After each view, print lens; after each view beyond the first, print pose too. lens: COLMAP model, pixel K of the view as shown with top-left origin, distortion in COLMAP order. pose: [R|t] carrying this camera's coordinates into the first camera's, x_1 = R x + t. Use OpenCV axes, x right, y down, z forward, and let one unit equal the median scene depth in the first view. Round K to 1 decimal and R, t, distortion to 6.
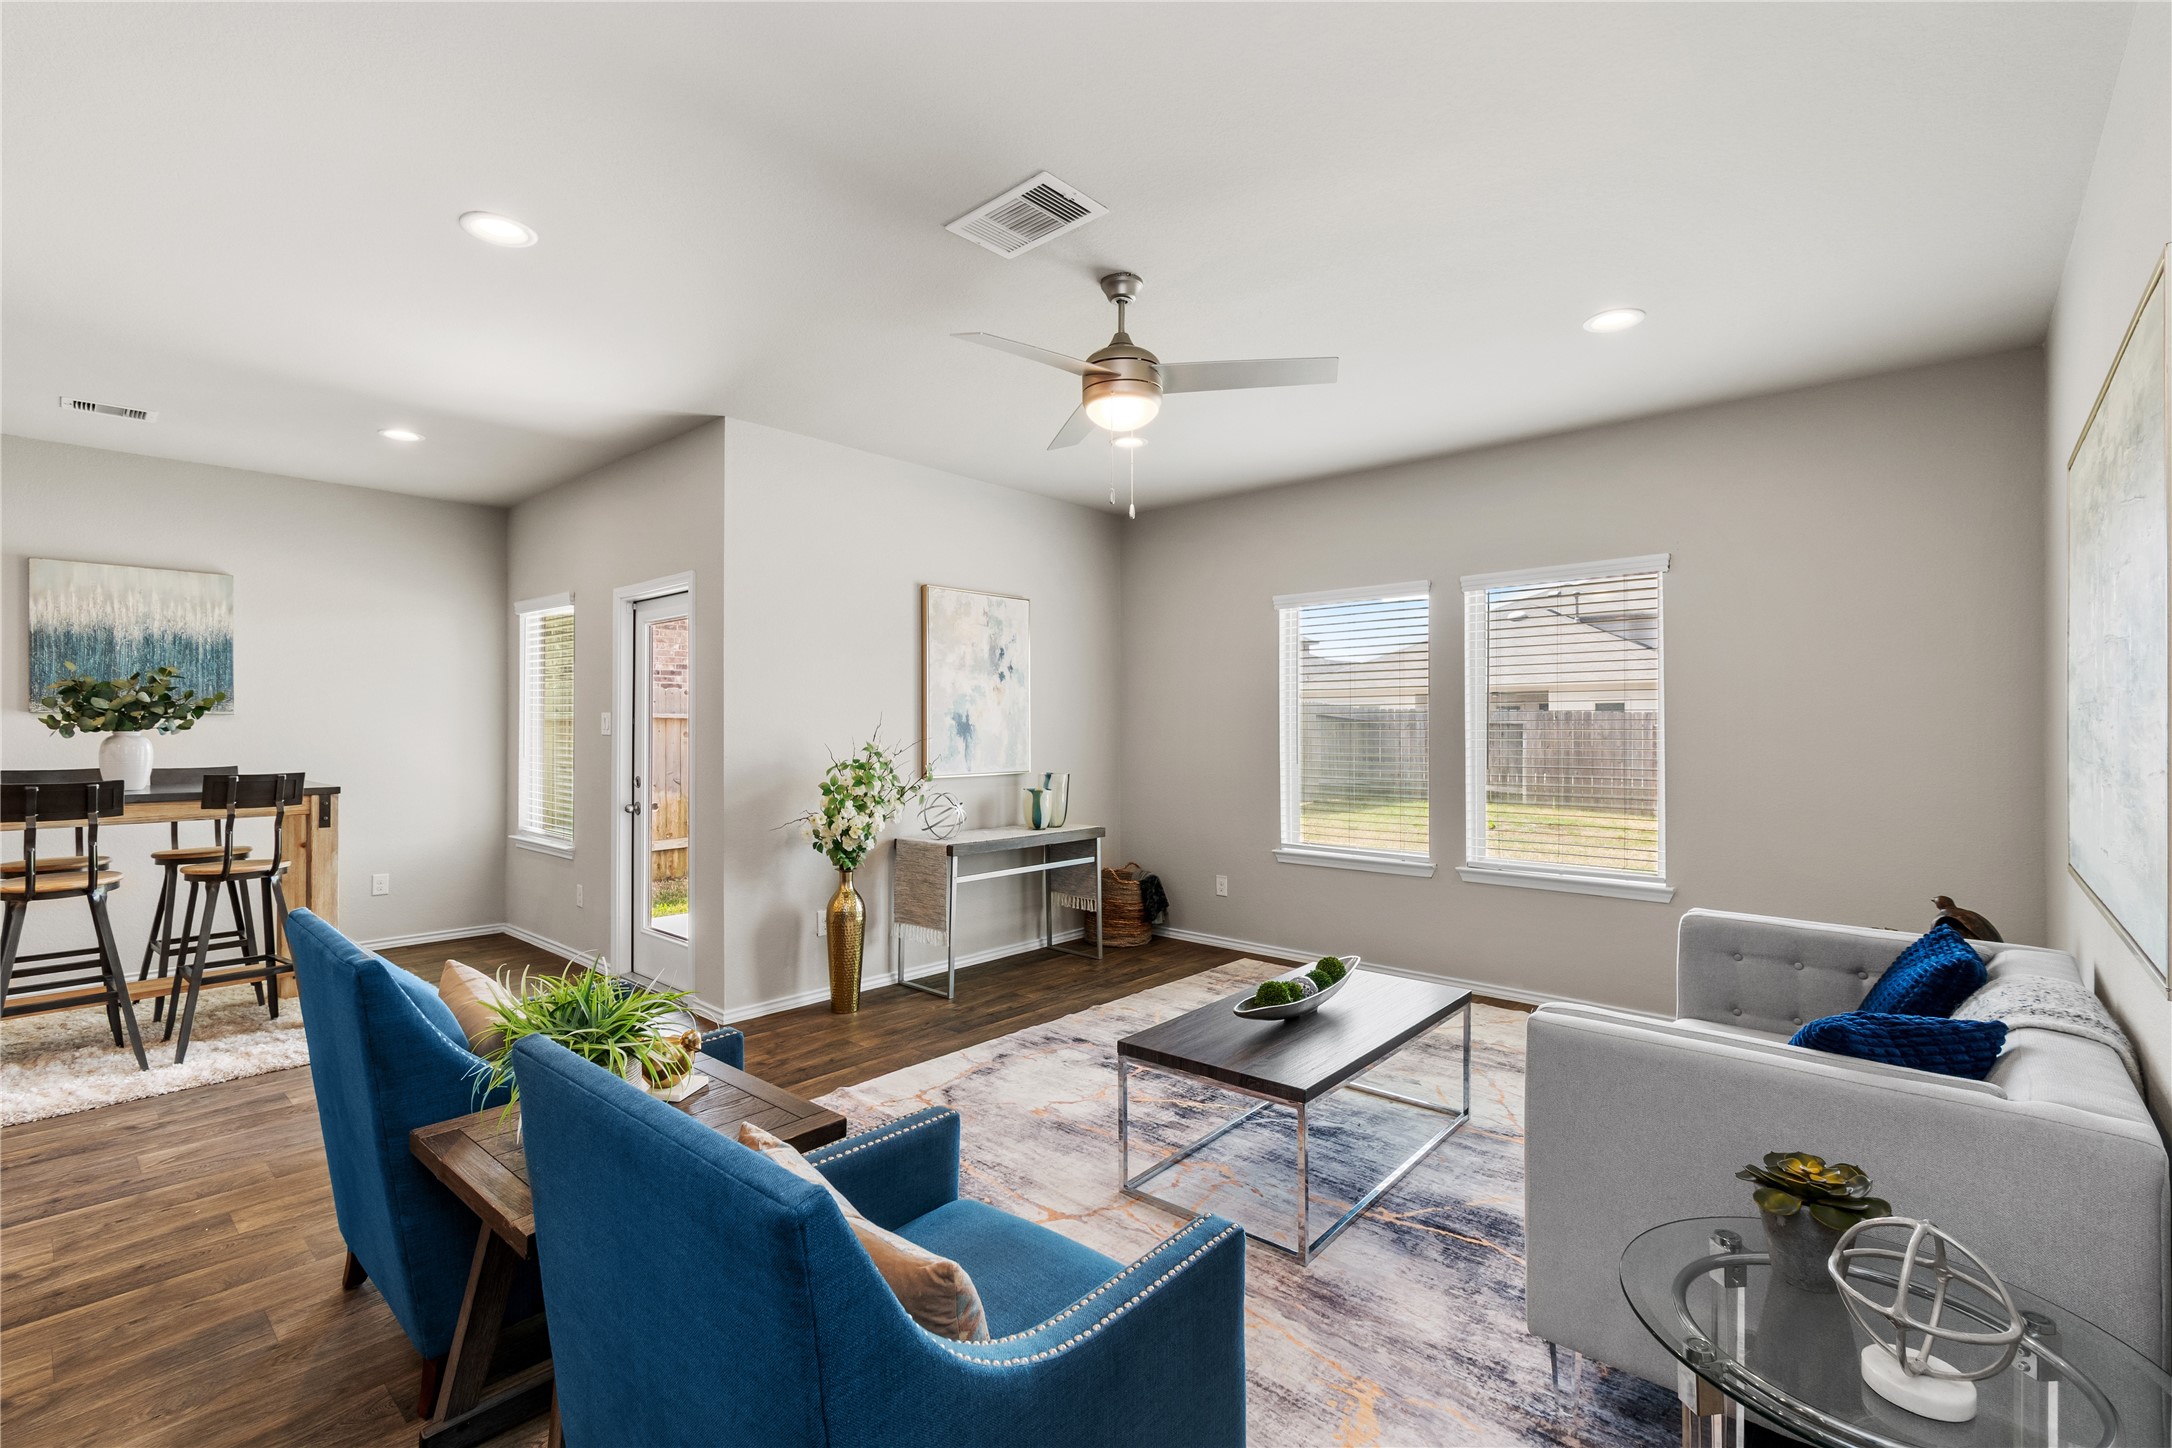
lens RADIAL K [[970.9, 0, 1089.2], [0, 970.9, 719.8], [0, 0, 1]] dist [0.000159, -0.000327]
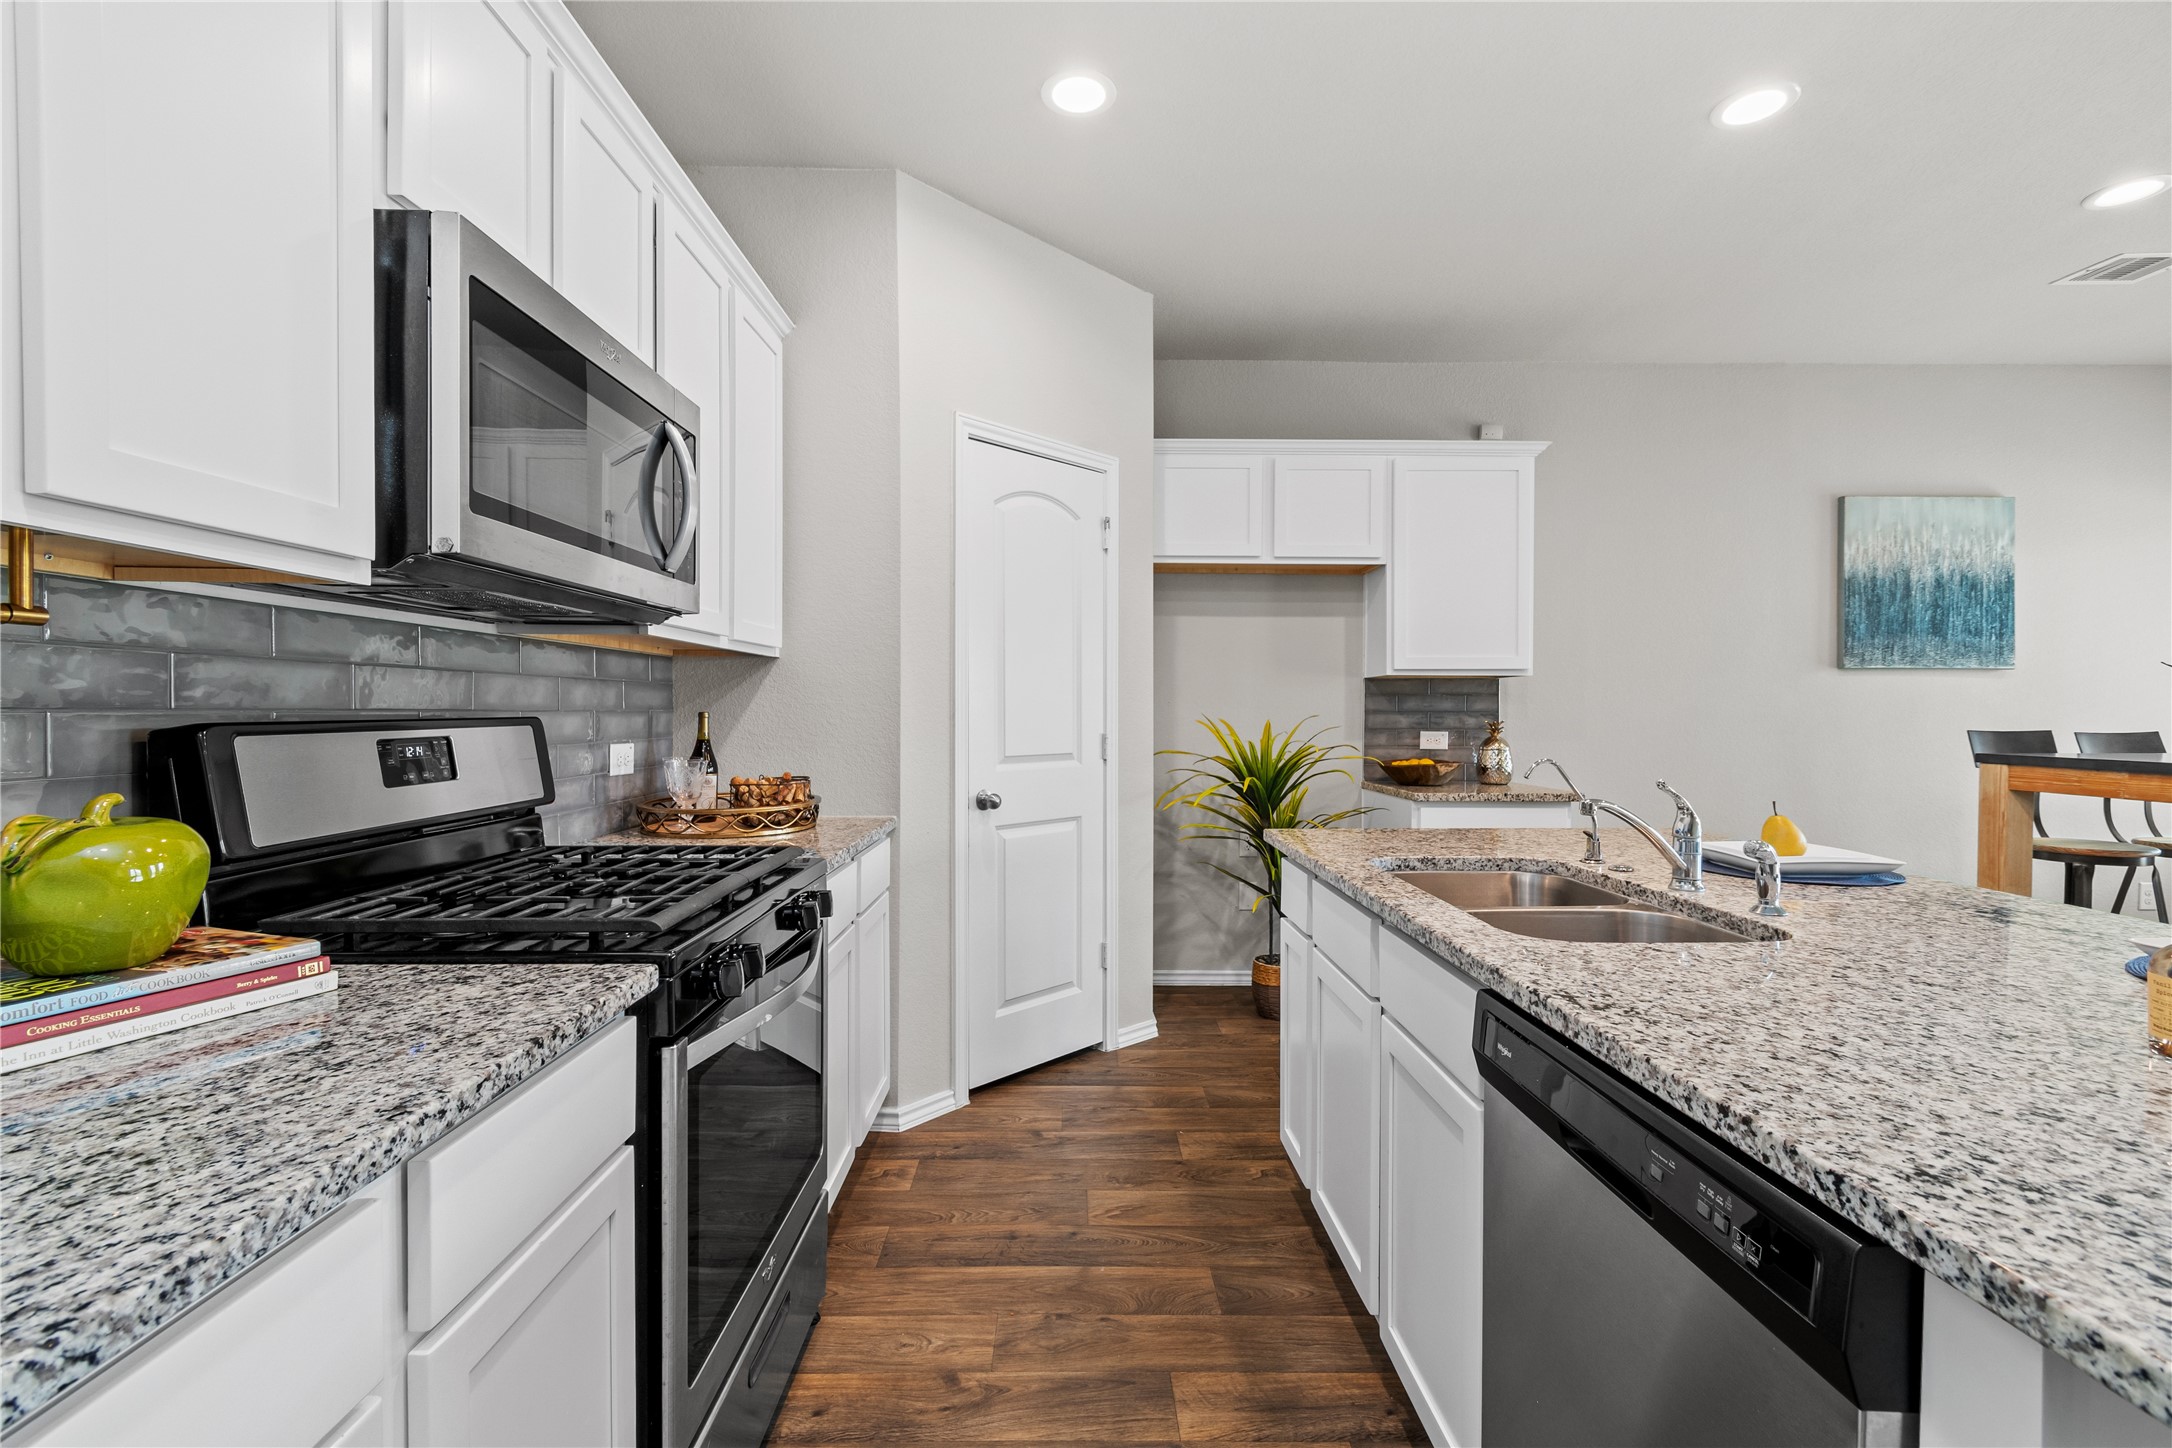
lens RADIAL K [[970.9, 0, 1067.6], [0, 970.9, 727.5], [0, 0, 1]] dist [0.000159, -0.000327]
pose [[0.676766, 0.012854, -0.736086, -0.893247], [0.006083, 0.999716, 0.023051, 0.021966], [0.736173, -0.020077, 0.676495, -0.143944]]
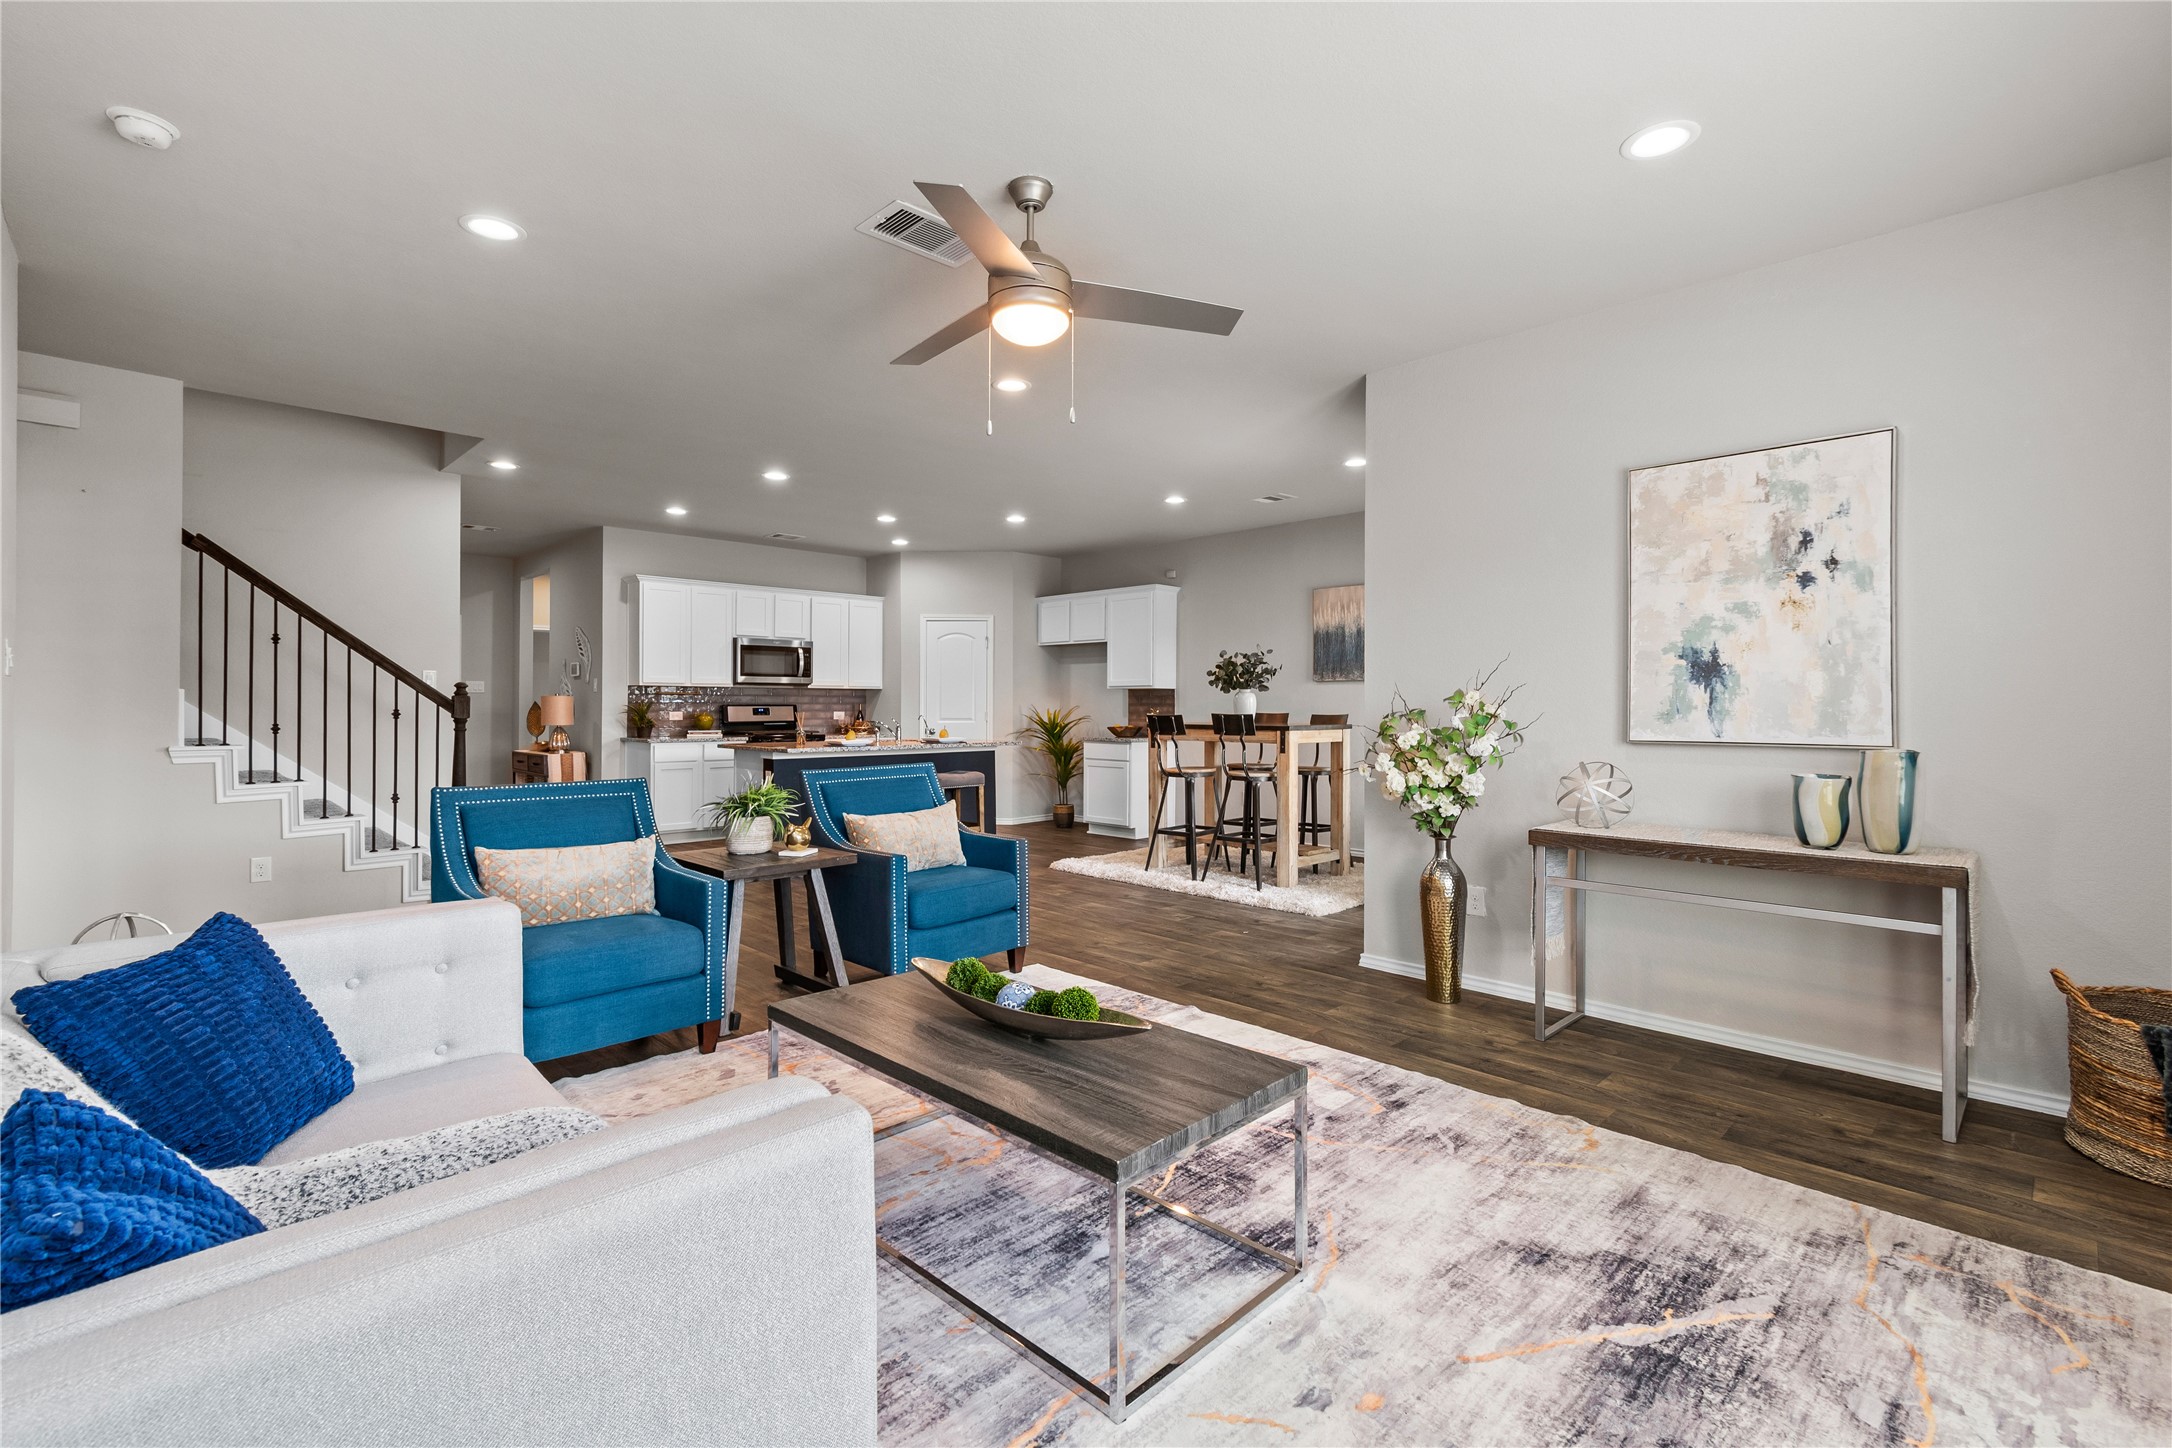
lens RADIAL K [[970.9, 0, 1071.3], [0, 970.9, 696.7], [0, 0, 1]] dist [0.000159, -0.000327]
pose [[-0.086489, -0.010038, -0.996202, 0.613189], [0.005134, 0.999931, -0.010522, 0.033952], [0.996240, -0.006025, -0.086431, 0.706496]]
